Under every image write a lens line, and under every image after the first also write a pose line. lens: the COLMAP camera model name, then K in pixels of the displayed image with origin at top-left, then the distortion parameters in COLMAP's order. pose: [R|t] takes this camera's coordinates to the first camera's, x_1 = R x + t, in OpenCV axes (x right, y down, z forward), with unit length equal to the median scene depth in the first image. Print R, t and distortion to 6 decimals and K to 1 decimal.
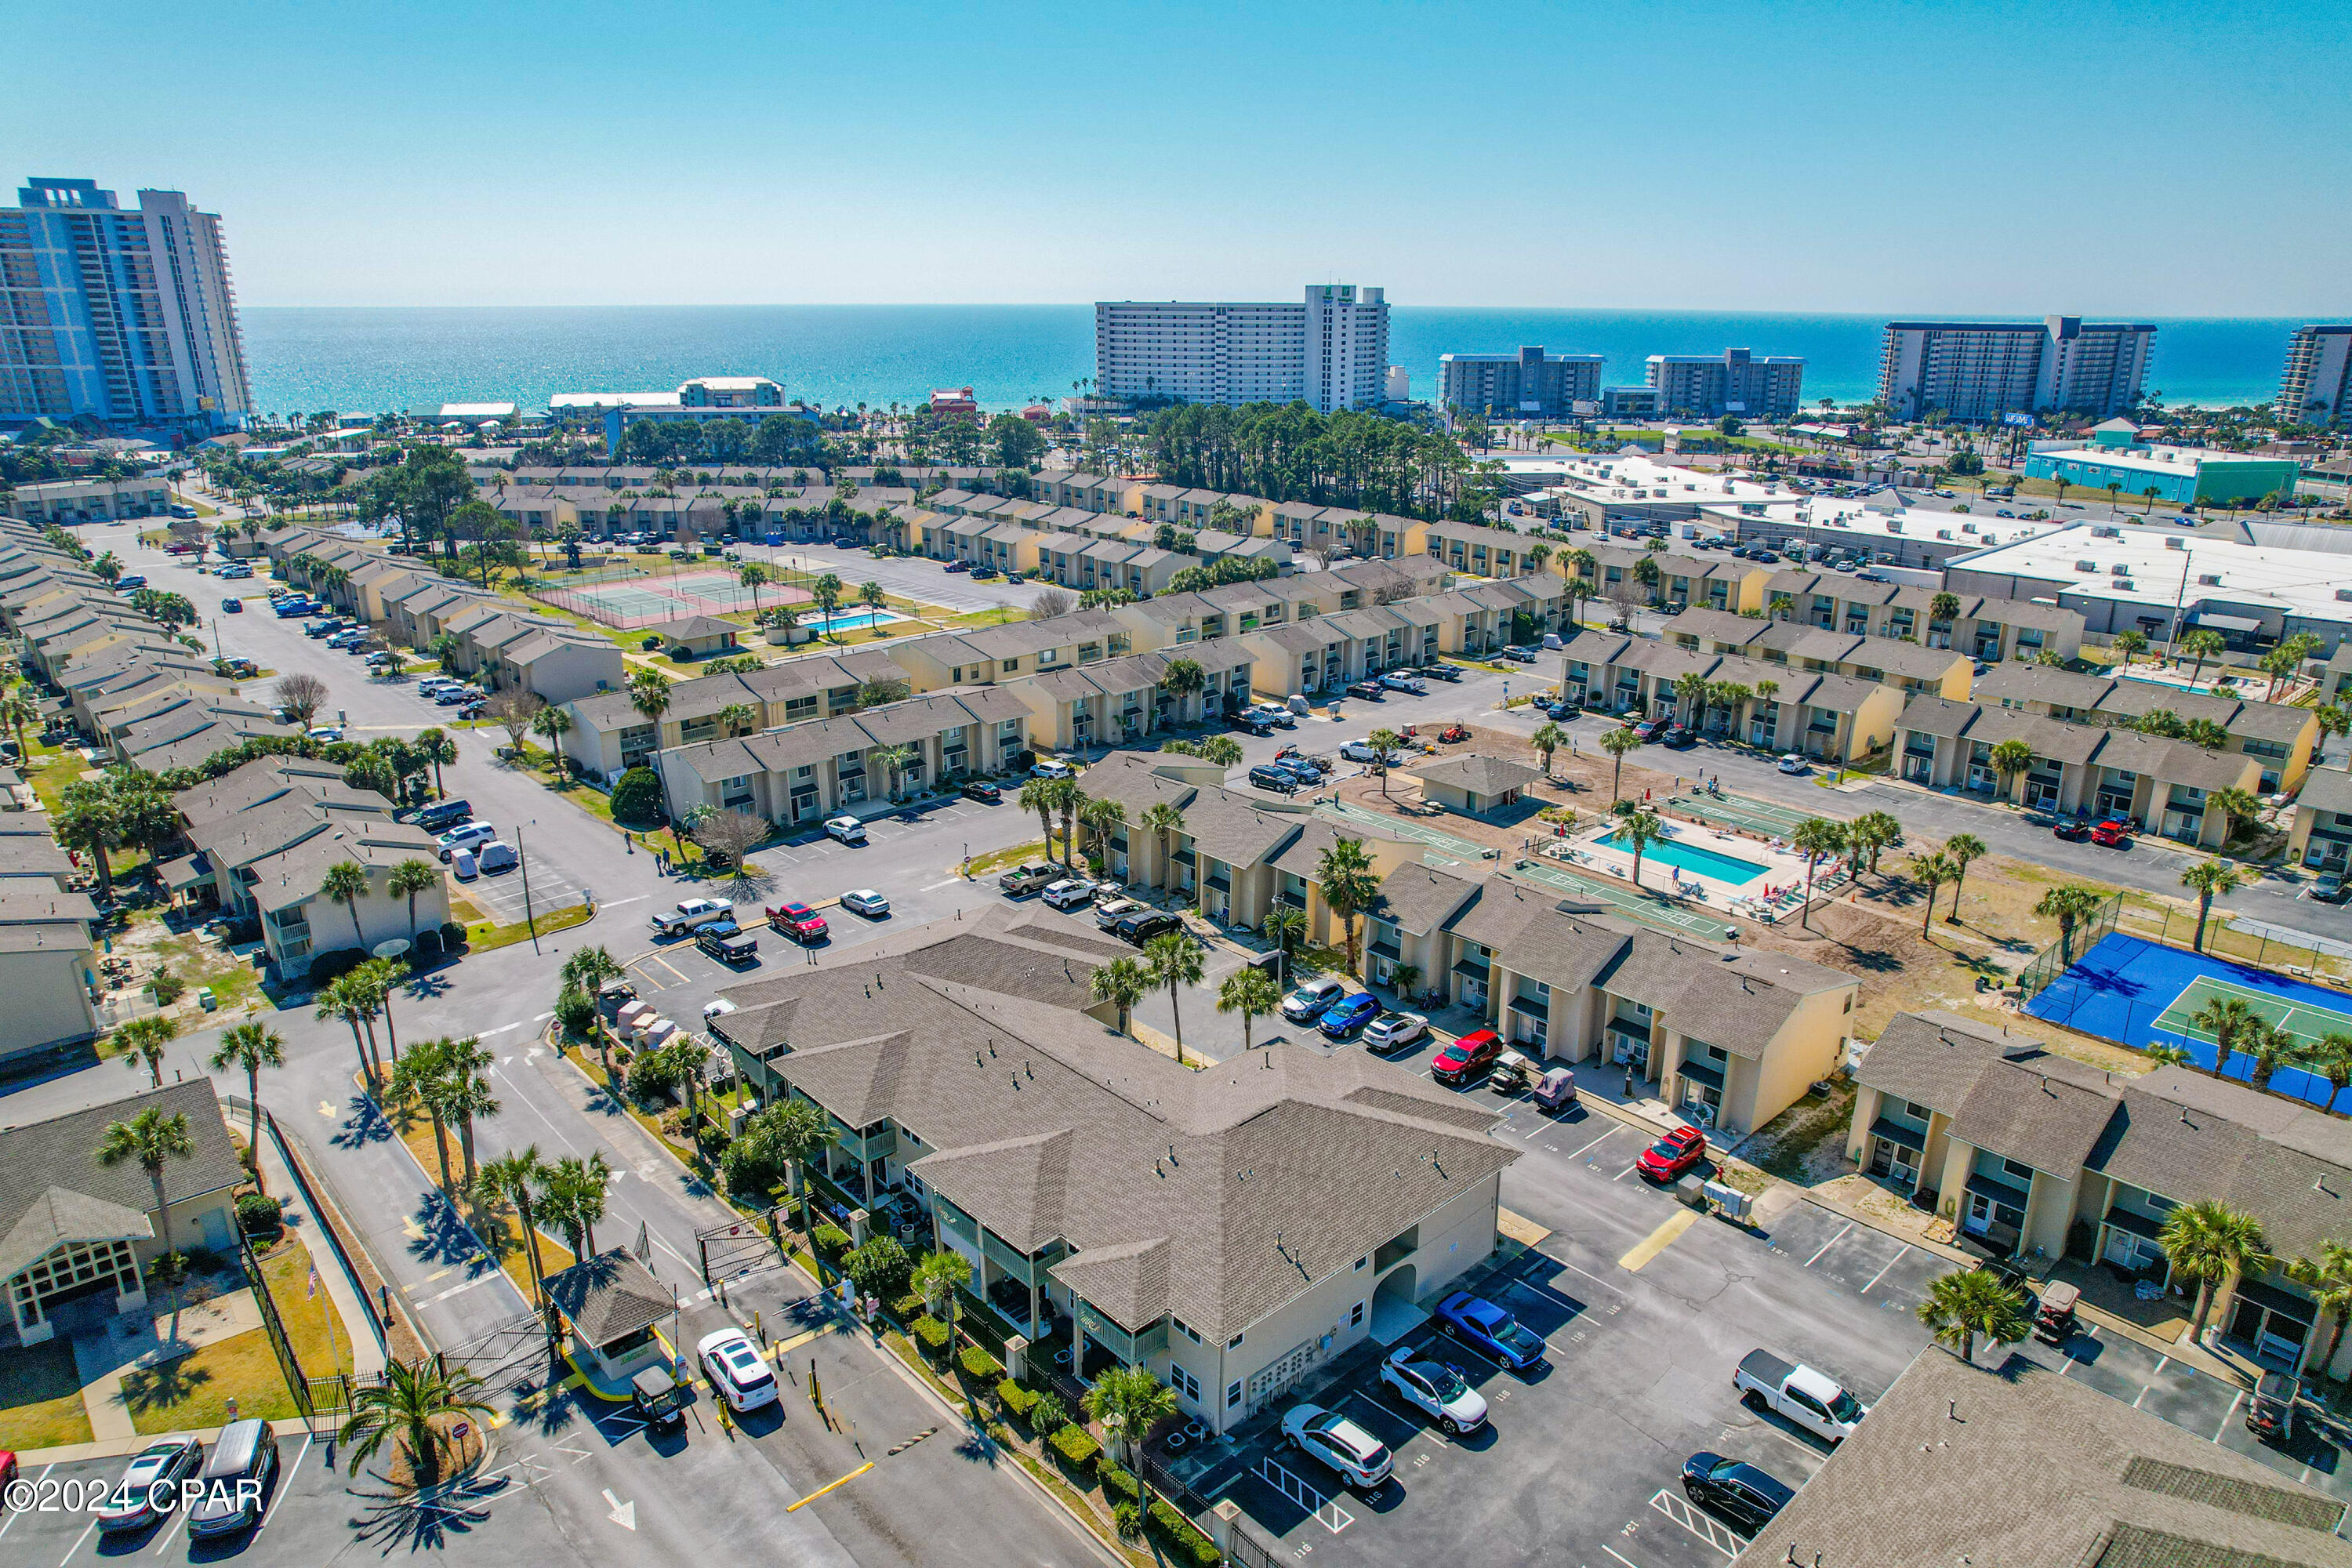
lens RADIAL K [[1509.2, 0, 1193.1], [0, 1509.2, 793.5], [0, 0, 1]] dist [-0.069782, 0.066711]
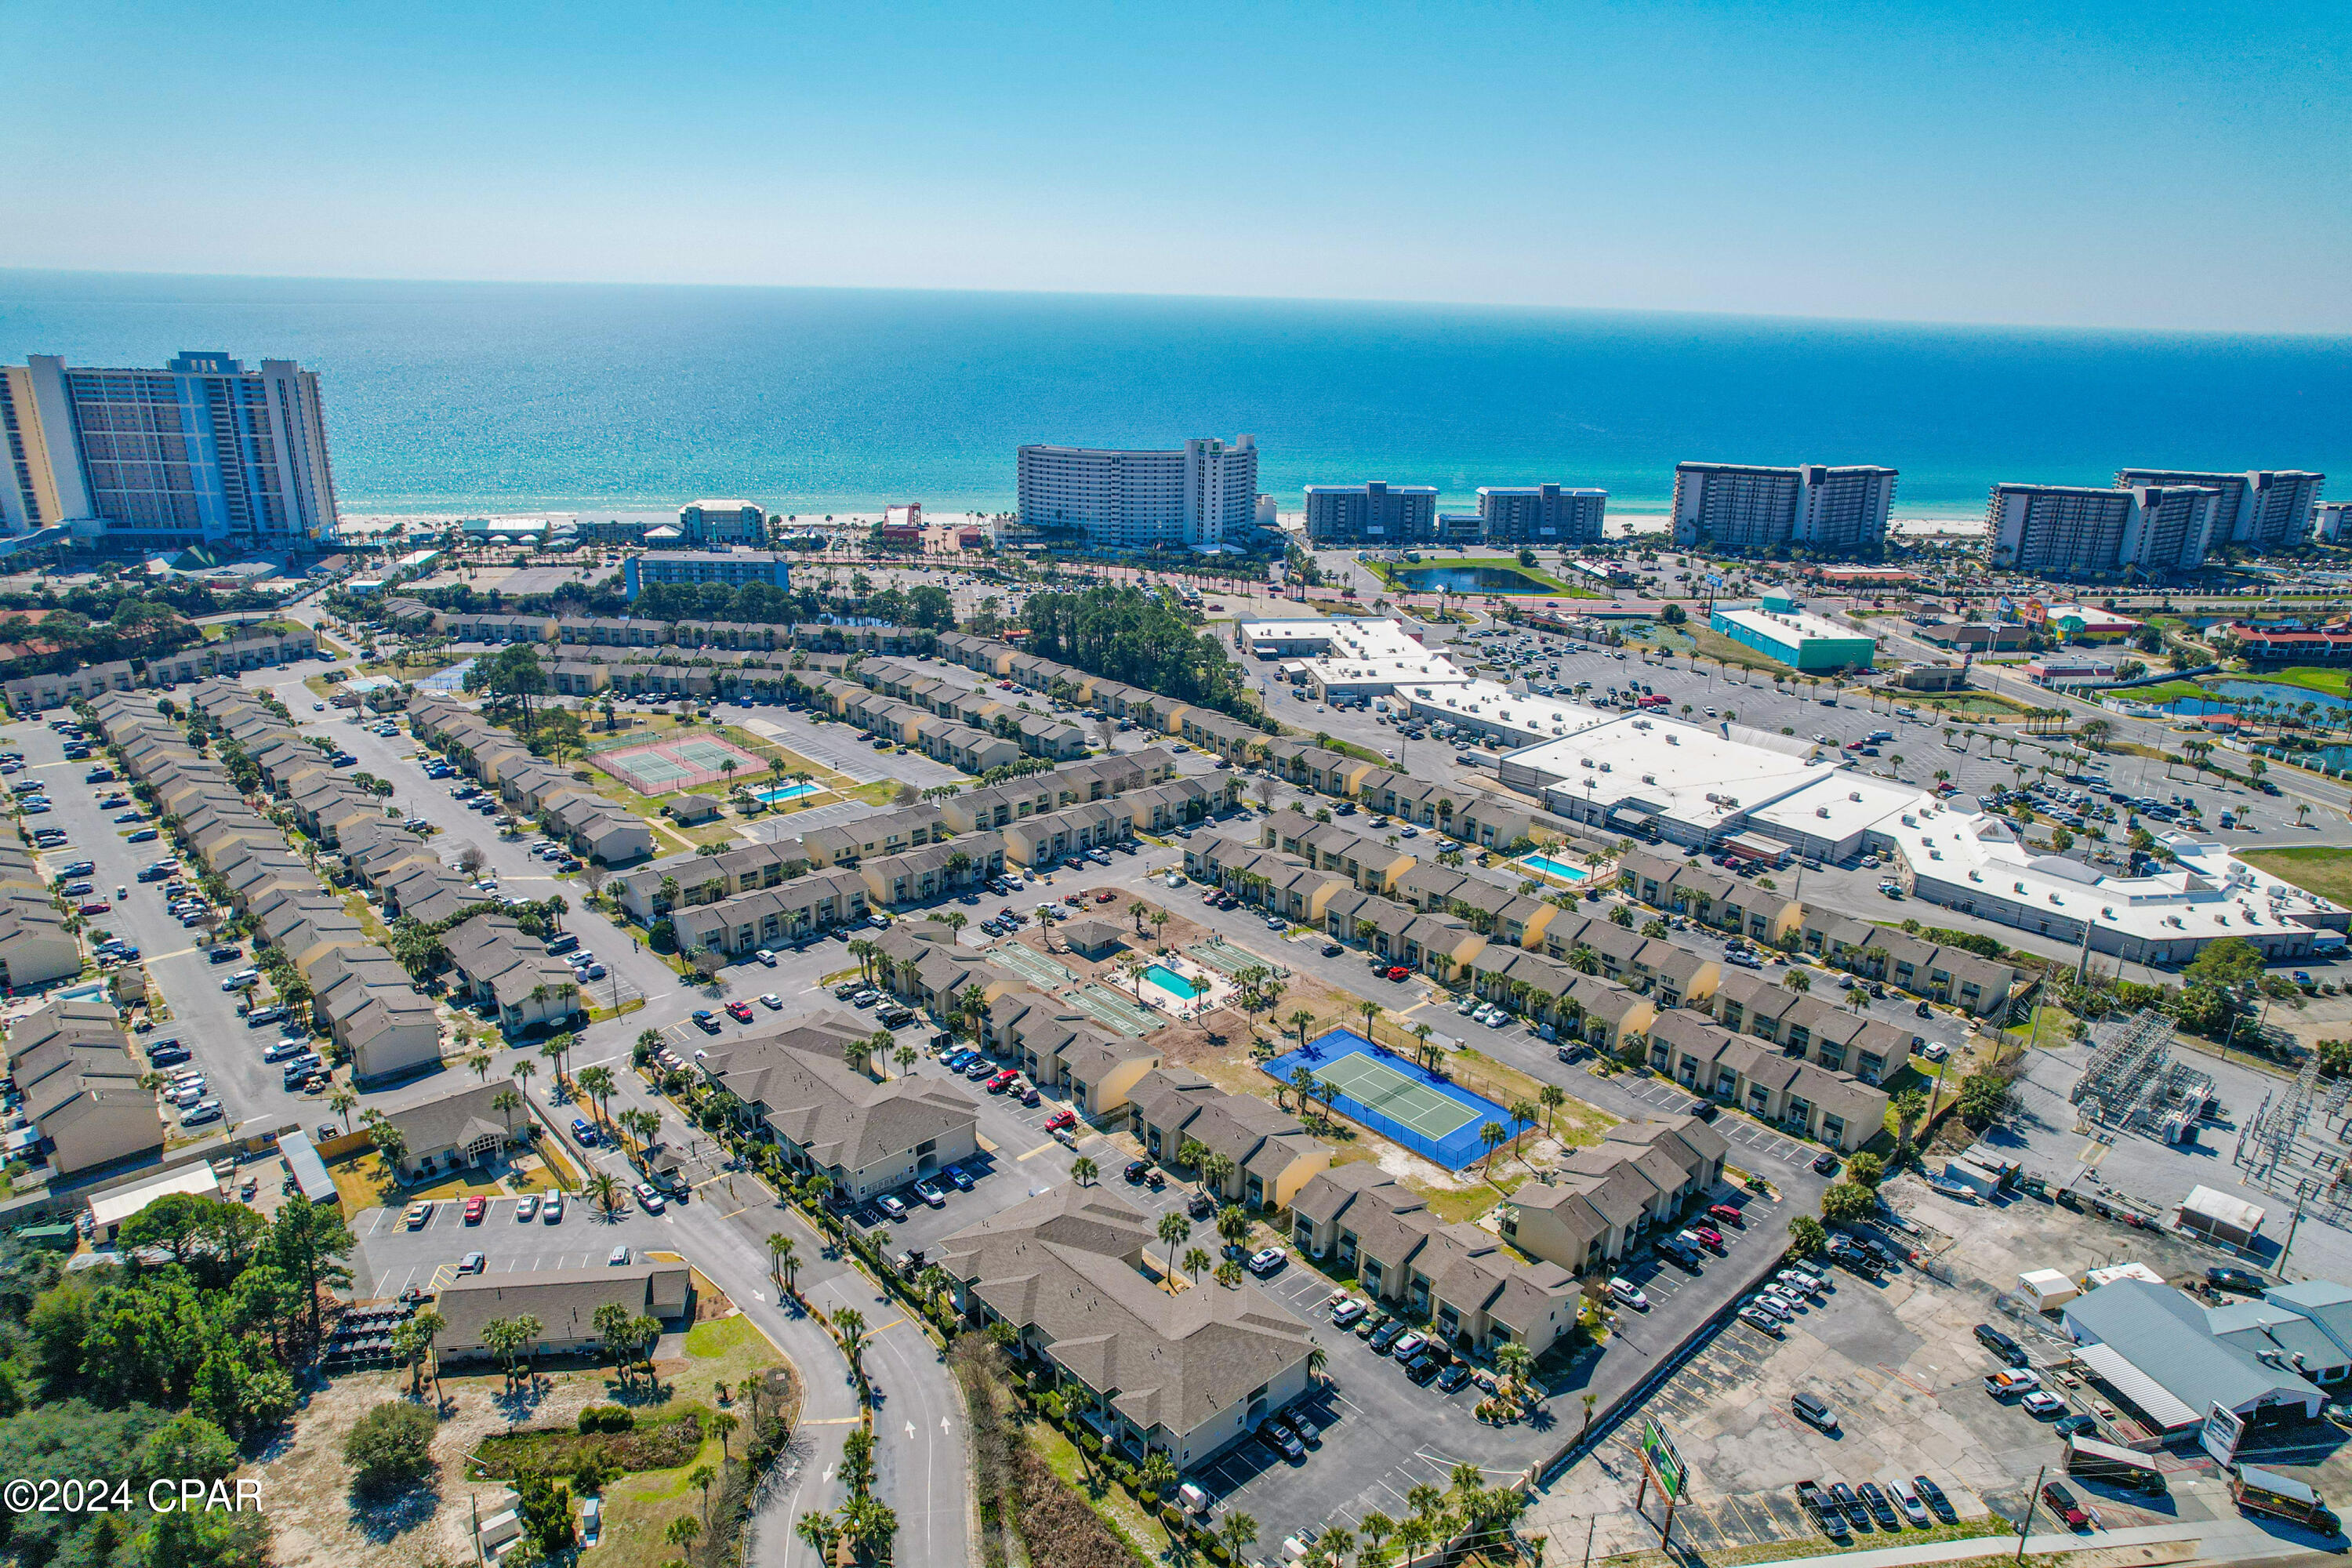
lens RADIAL K [[1480.8, 0, 1206.8], [0, 1480.8, 801.0], [0, 0, 1]] dist [-0.064986, 0.049045]
pose [[0.999484, 0.023929, 0.021432, 0.285461], [-0.024178, 0.999642, 0.011424, -0.202274], [-0.021151, -0.011936, 0.999705, -0.900758]]
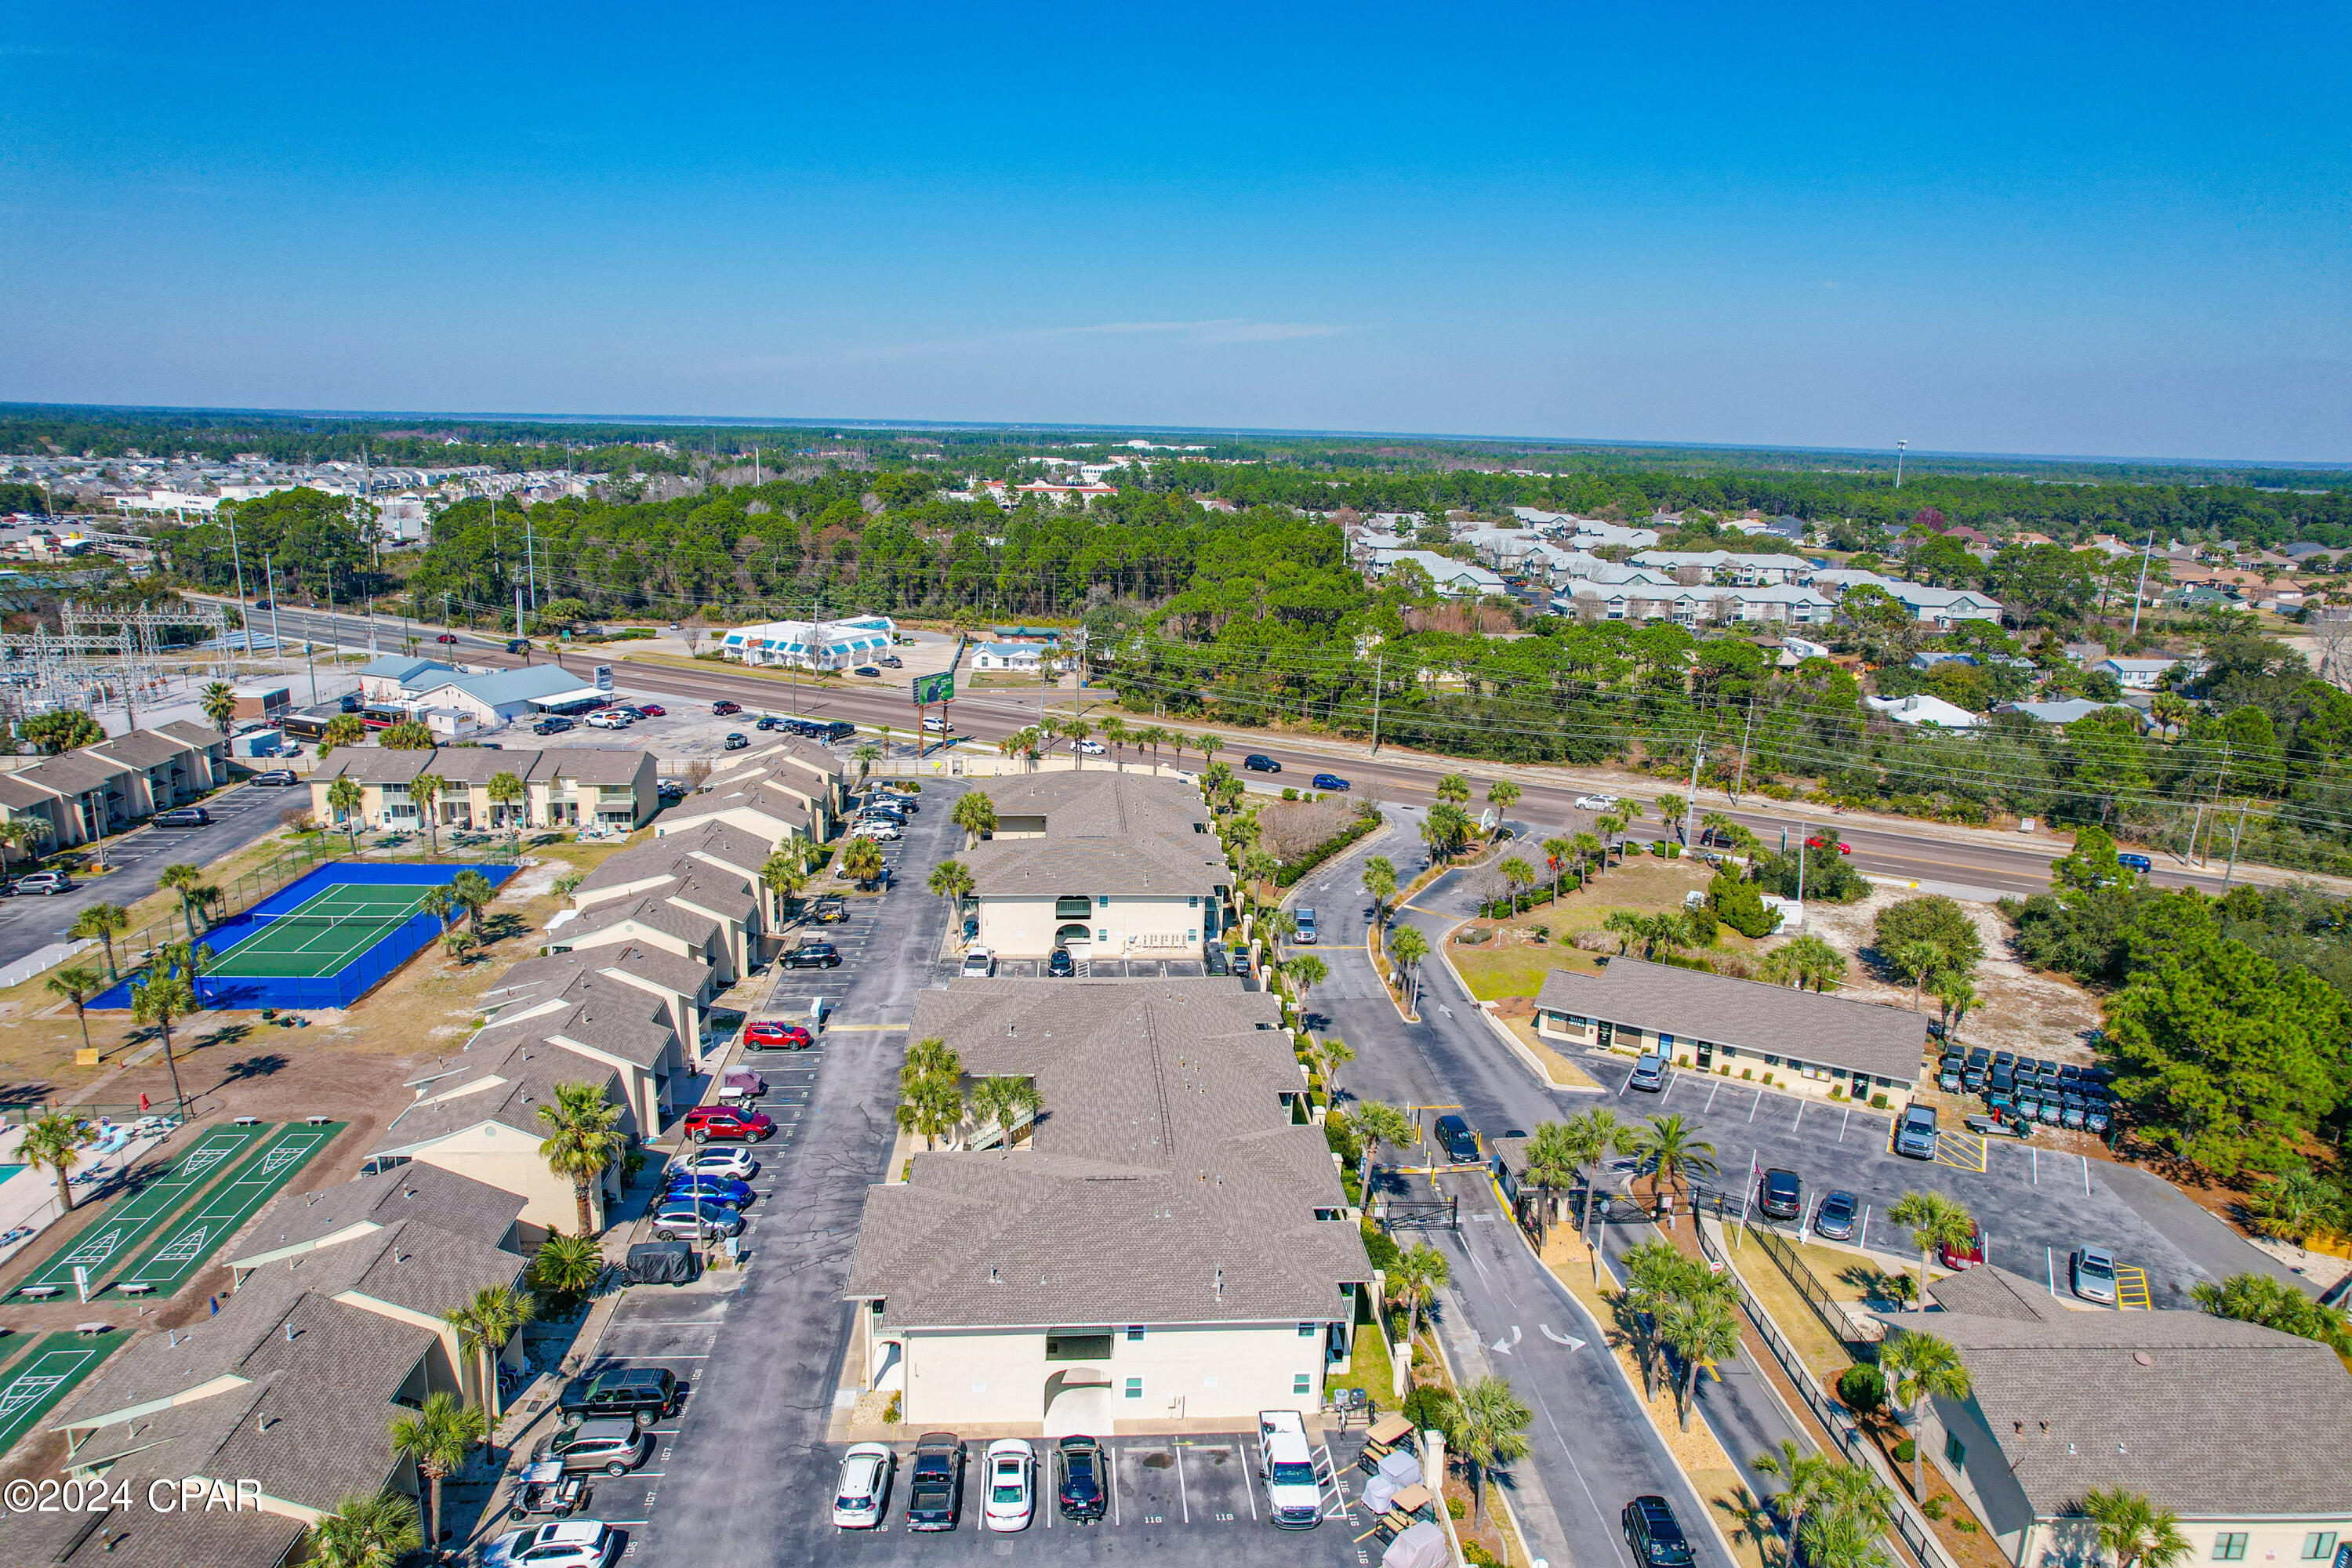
lens RADIAL K [[1479.7, 0, 1176.0], [0, 1479.7, 784.0], [0, 0, 1]] dist [-0.087037, 0.082694]
pose [[-0.776264, -0.175977, 0.605348, -0.397119], [0.170020, 0.866224, 0.469839, -0.284412], [-0.607048, 0.467640, -0.642499, 0.857747]]
